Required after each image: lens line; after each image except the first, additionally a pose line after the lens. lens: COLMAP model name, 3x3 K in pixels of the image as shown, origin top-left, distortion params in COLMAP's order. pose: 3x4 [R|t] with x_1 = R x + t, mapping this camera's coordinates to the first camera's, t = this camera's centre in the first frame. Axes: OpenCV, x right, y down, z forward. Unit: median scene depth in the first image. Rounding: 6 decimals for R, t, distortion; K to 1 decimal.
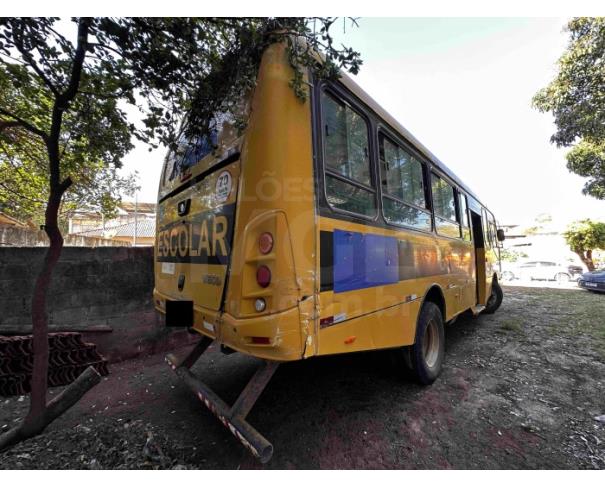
lens RADIAL K [[241.7, 0, 302.5], [0, 241.7, 243.5], [0, 0, 1]] dist [-0.001783, 0.000291]
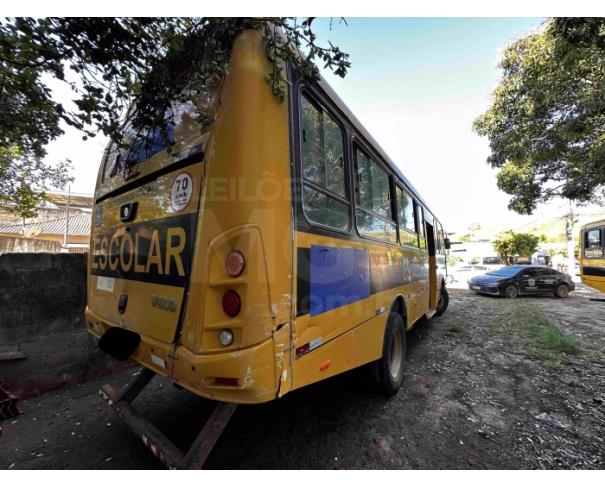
lens RADIAL K [[241.7, 0, 302.5], [0, 241.7, 243.5], [0, 0, 1]] dist [-0.001783, 0.000291]
pose [[0.985829, 0.019197, 0.166651, -0.035364], [-0.017778, 0.999792, -0.010003, -0.037468], [-0.166809, 0.006898, 0.985965, 0.076693]]
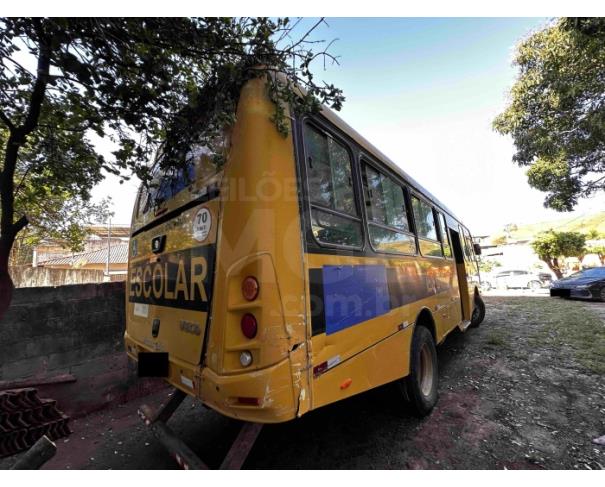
lens RADIAL K [[241.7, 0, 302.5], [0, 241.7, 243.5], [0, 0, 1]] dist [-0.001783, 0.000291]
pose [[0.996749, -0.038340, 0.070866, -0.008588], [0.043335, 0.996580, -0.070352, -0.054505], [-0.067926, 0.073195, 0.995002, 0.040777]]
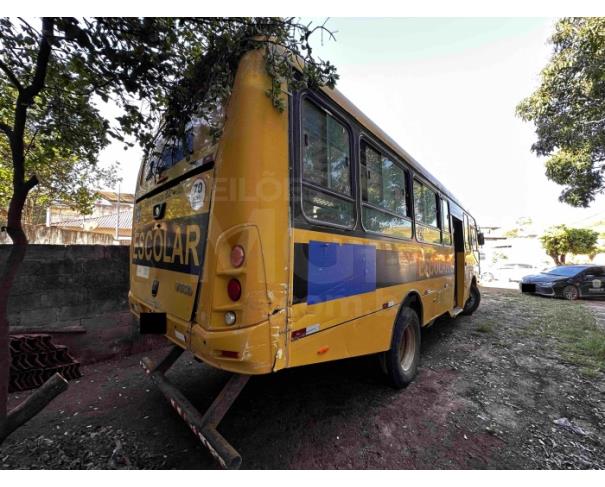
lens RADIAL K [[241.7, 0, 302.5], [0, 241.7, 243.5], [0, 0, 1]] dist [-0.001783, 0.000291]
pose [[0.998696, 0.025552, 0.044187, 0.038769], [-0.026335, 0.999505, 0.017226, -0.043499], [-0.043725, -0.018367, 0.998875, 0.002401]]
